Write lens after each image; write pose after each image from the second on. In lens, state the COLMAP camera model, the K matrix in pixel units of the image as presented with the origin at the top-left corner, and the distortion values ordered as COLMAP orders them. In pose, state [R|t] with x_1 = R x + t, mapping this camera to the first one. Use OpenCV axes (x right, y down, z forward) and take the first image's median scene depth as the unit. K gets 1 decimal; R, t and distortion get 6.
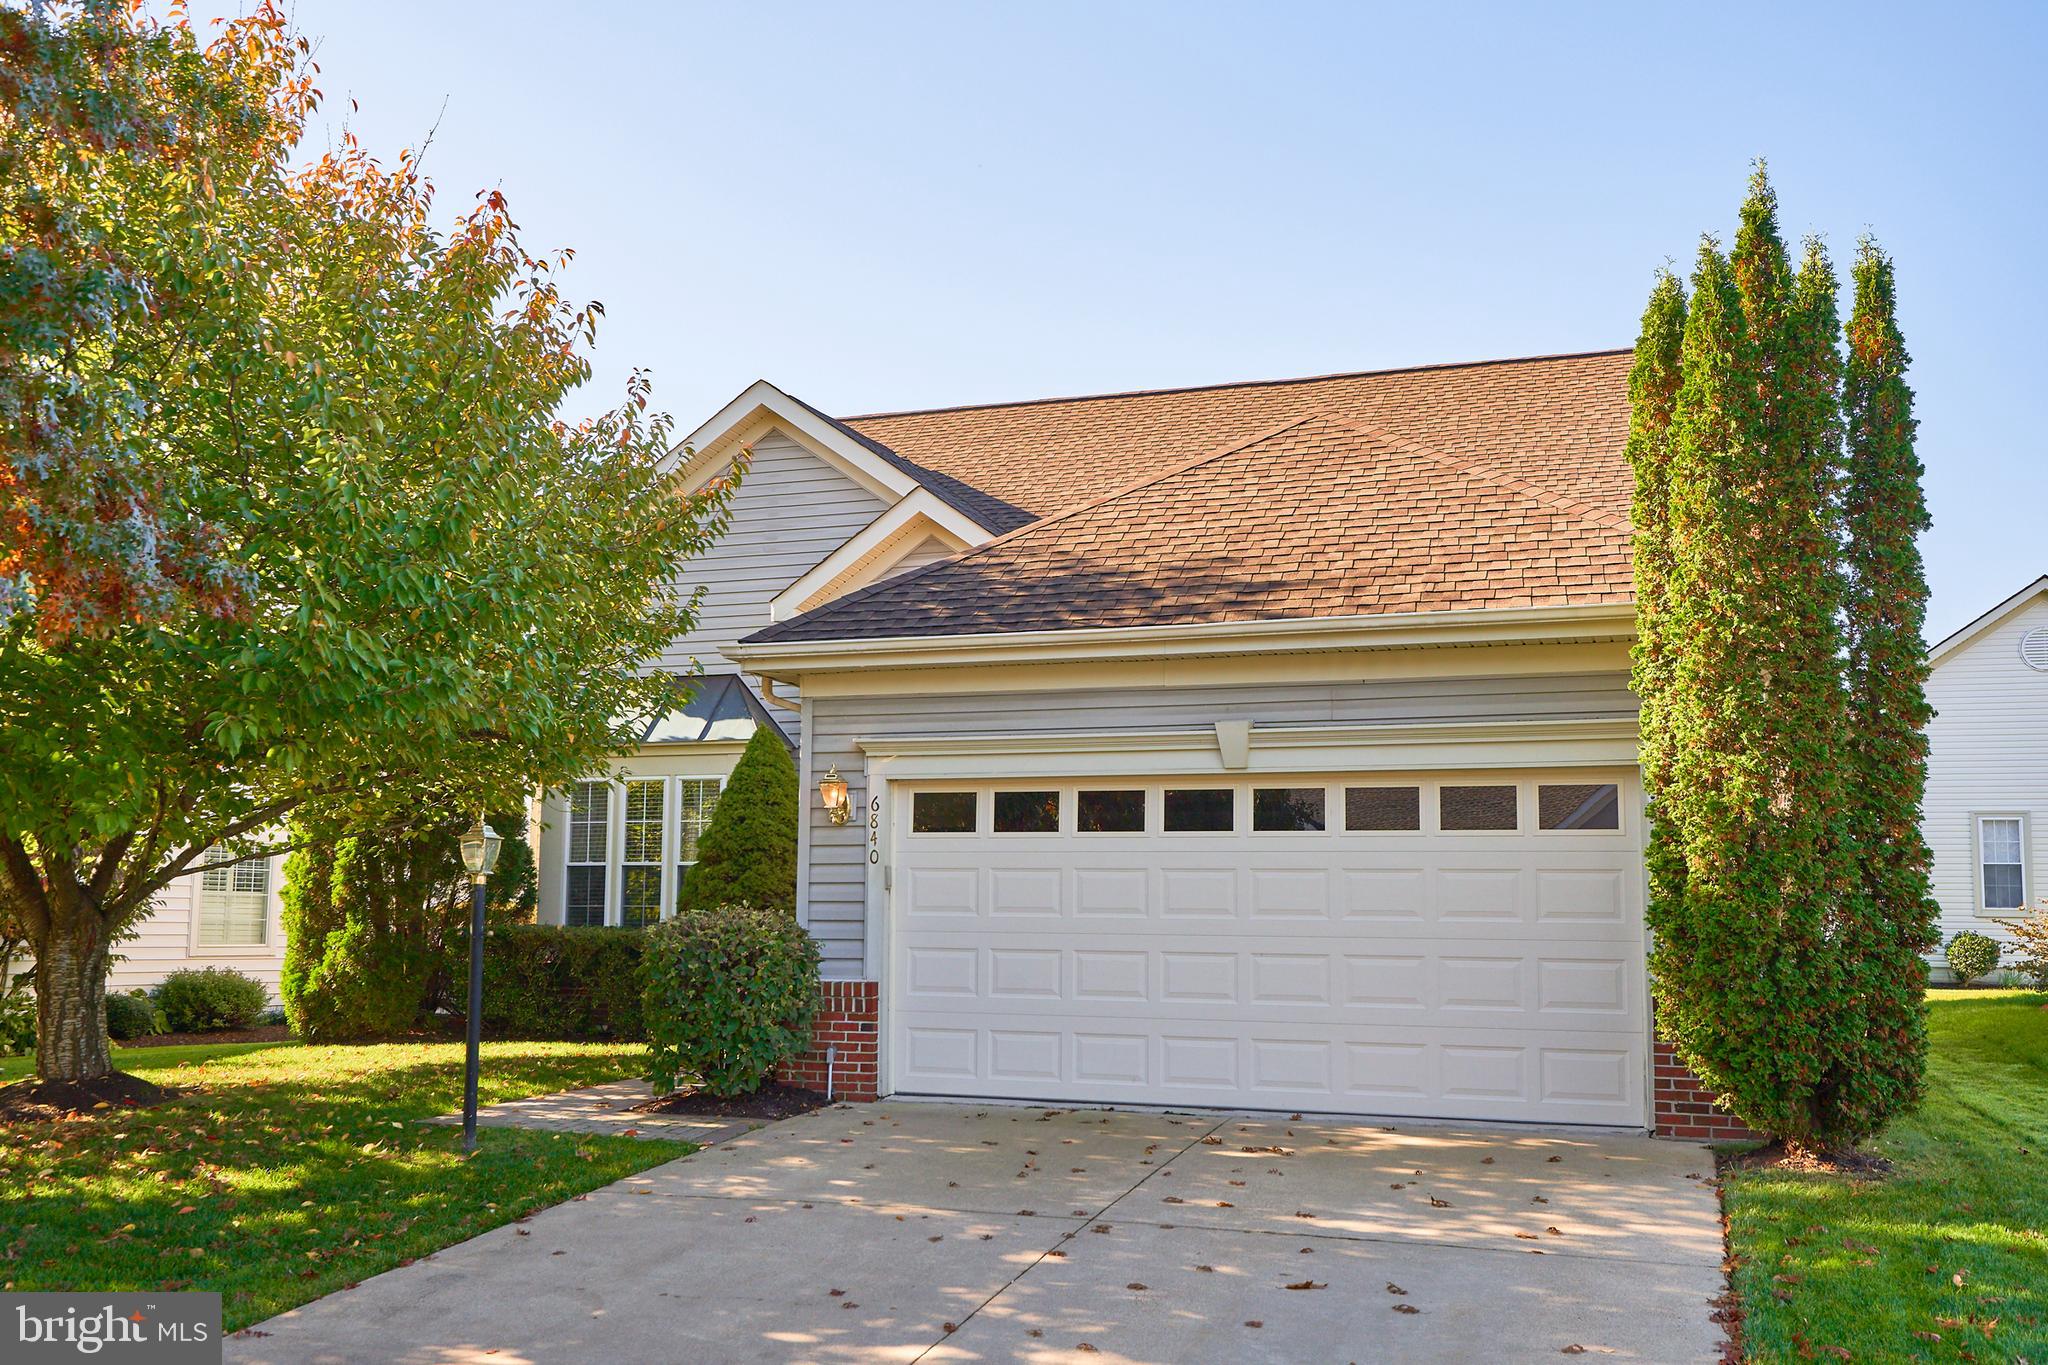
lens RADIAL K [[1949.9, 0, 1024.0], [0, 1949.9, 682.5], [0, 0, 1]] dist [0.003974, -0.000381]
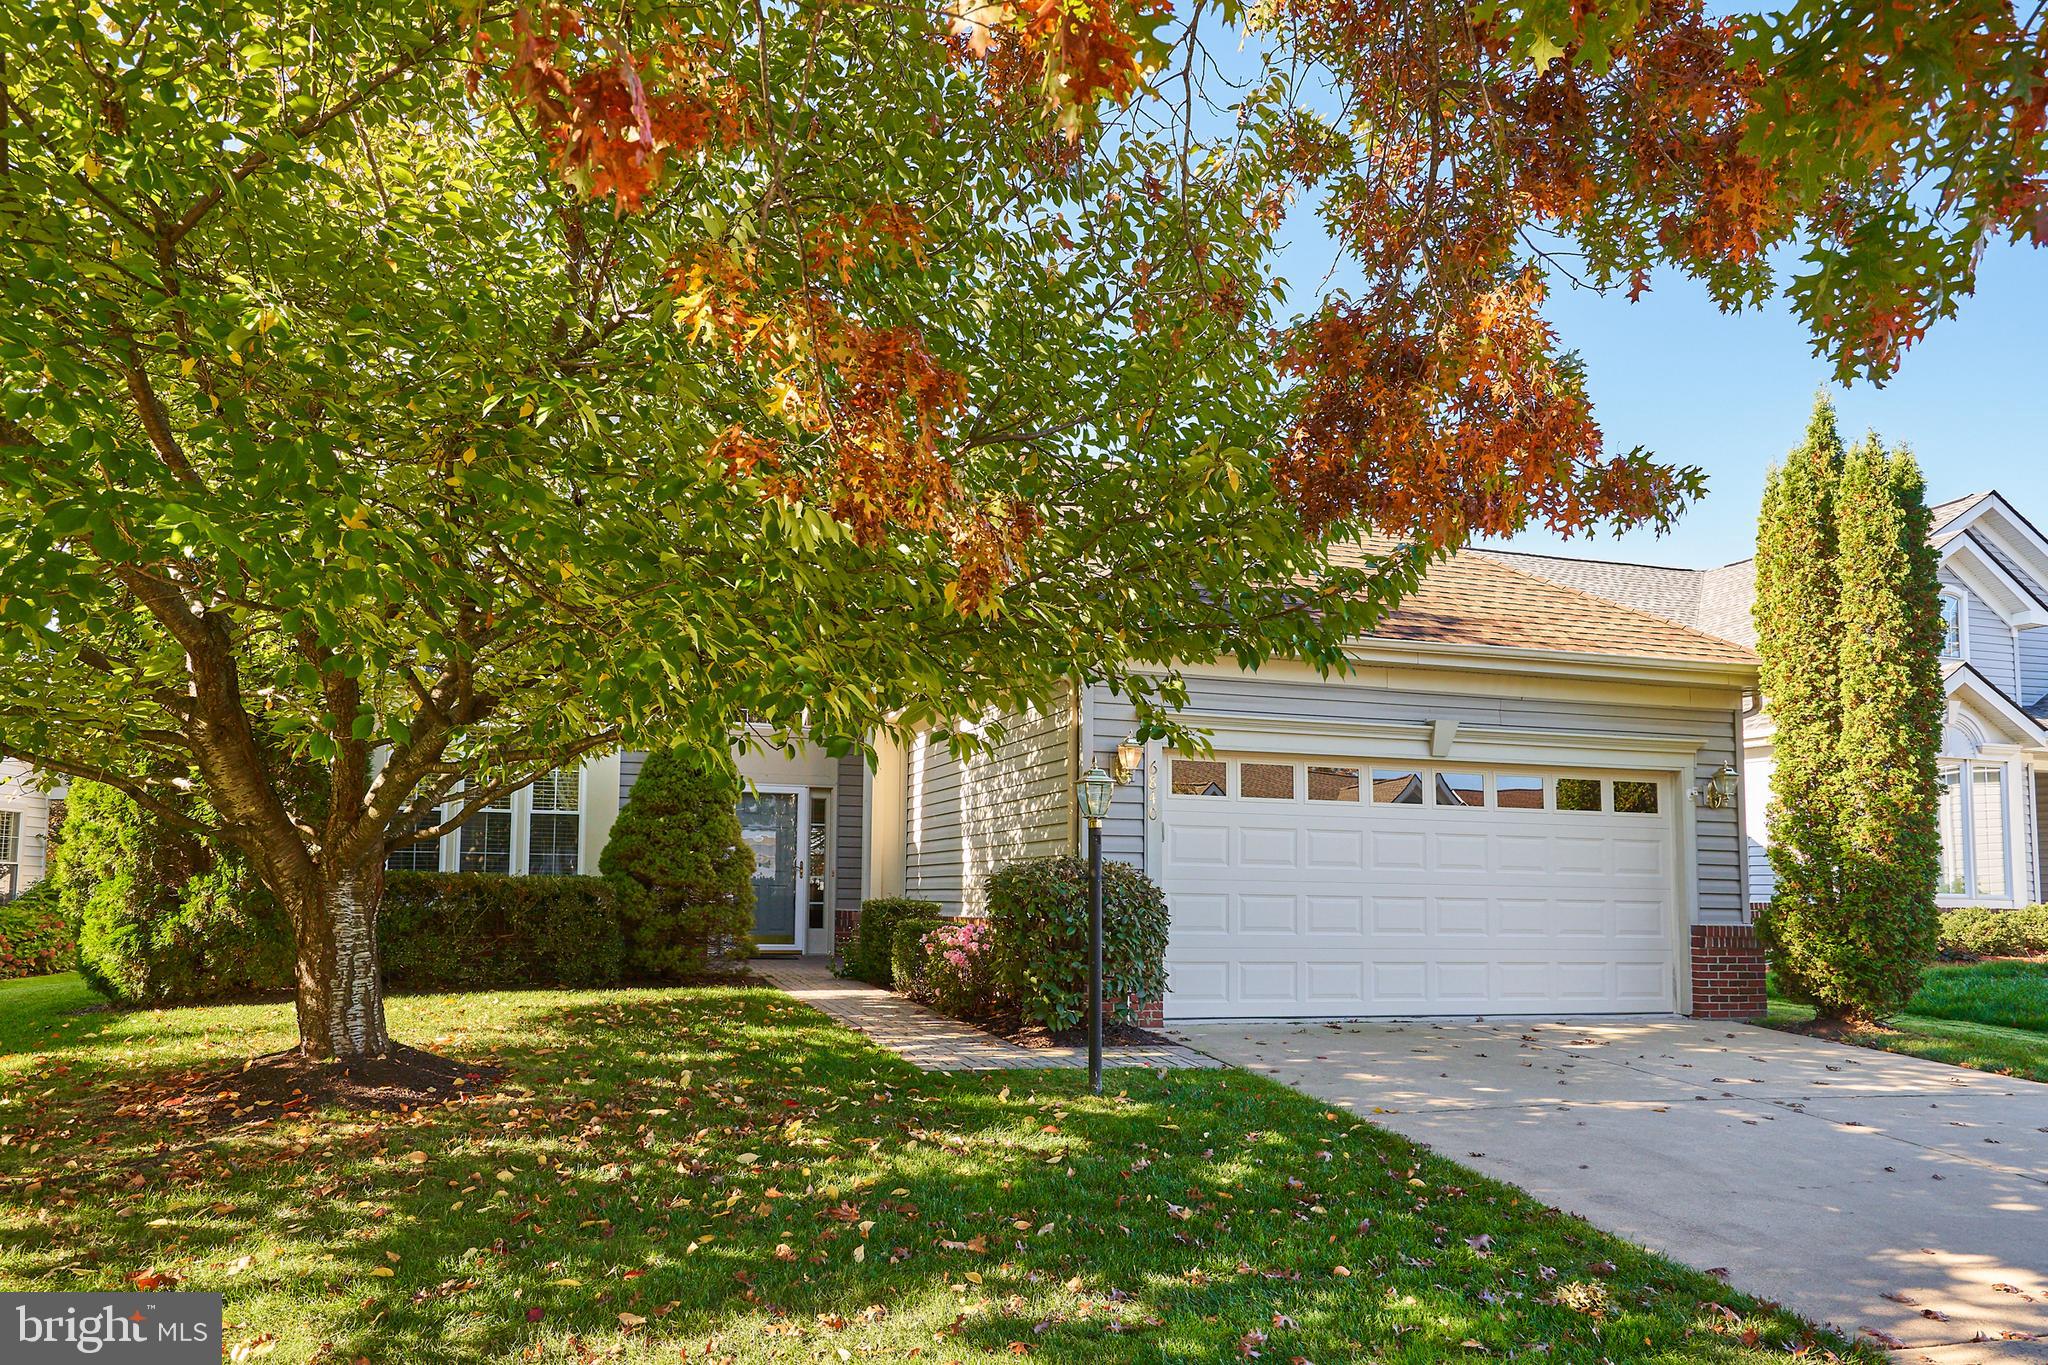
lens RADIAL K [[1488.9, 0, 1015.8], [0, 1488.9, 770.8], [0, 0, 1]] dist [0.004294, 0.000070]
pose [[0.781069, 0.053412, 0.622156, -0.691086], [-0.083355, 0.996337, 0.019111, 0.054935], [-0.618856, -0.066787, 0.782660, 0.373560]]
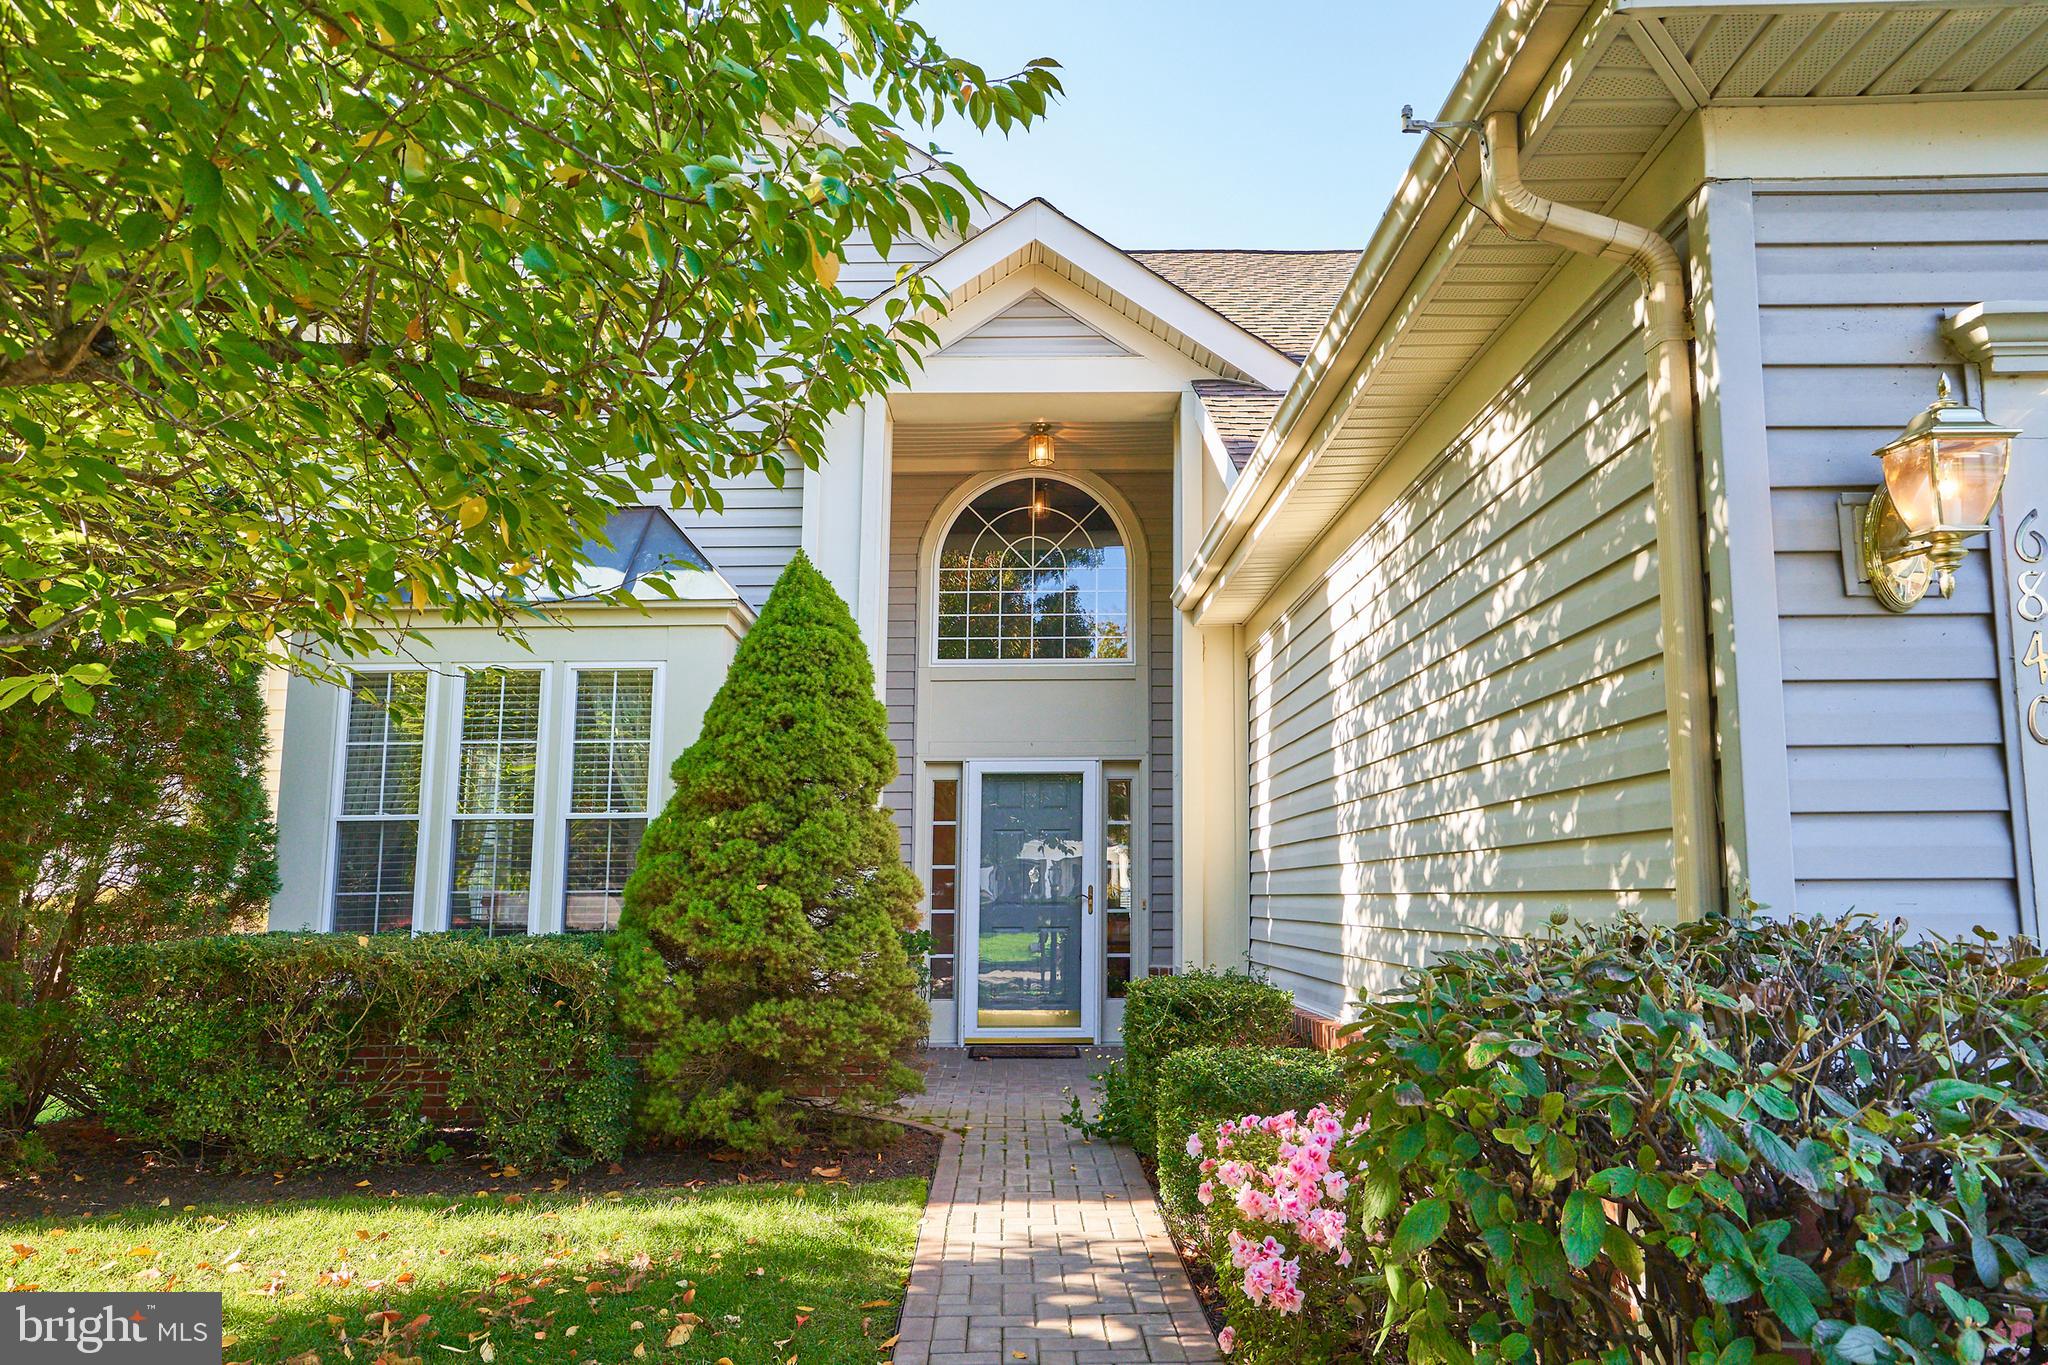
lens RADIAL K [[1320.2, 0, 1024.0], [0, 1320.2, 682.5], [0, 0, 1]] dist [-0.001319, 0.001046]
pose [[0.934289, 0.040246, 0.354237, -0.285784], [-0.028499, 0.998859, -0.038317, 0.097051], [-0.355375, 0.025703, 0.934370, 0.886839]]
